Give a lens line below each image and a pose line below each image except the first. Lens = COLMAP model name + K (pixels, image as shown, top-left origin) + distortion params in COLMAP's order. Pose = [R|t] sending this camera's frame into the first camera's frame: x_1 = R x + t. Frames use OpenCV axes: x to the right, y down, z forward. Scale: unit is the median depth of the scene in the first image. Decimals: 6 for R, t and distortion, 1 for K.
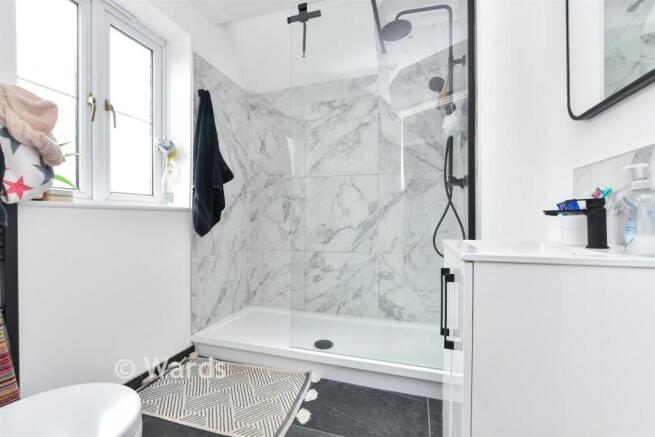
lens RADIAL K [[284.0, 0, 329.2], [0, 284.0, 220.0], [0, 0, 1]] dist [-0.016393, -0.000210]
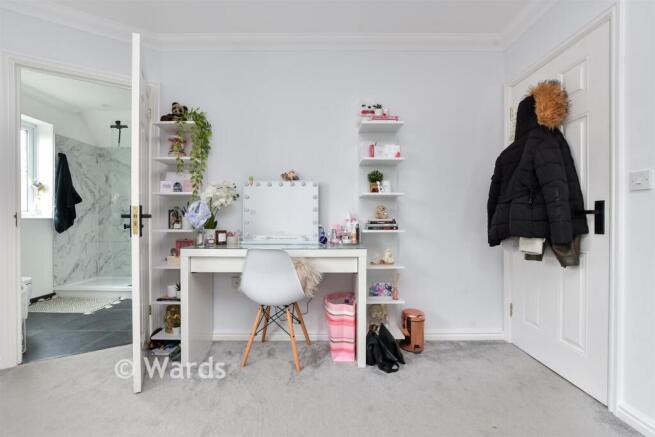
lens RADIAL K [[284.0, 0, 326.4], [0, 284.0, 219.1], [0, 0, 1]] dist [-0.016393, -0.000210]
pose [[0.955516, 0.000043, 0.294938, 0.612897], [0.000294, 0.999999, -0.001101, -0.031471], [-0.294938, 0.001139, 0.955516, -1.150201]]
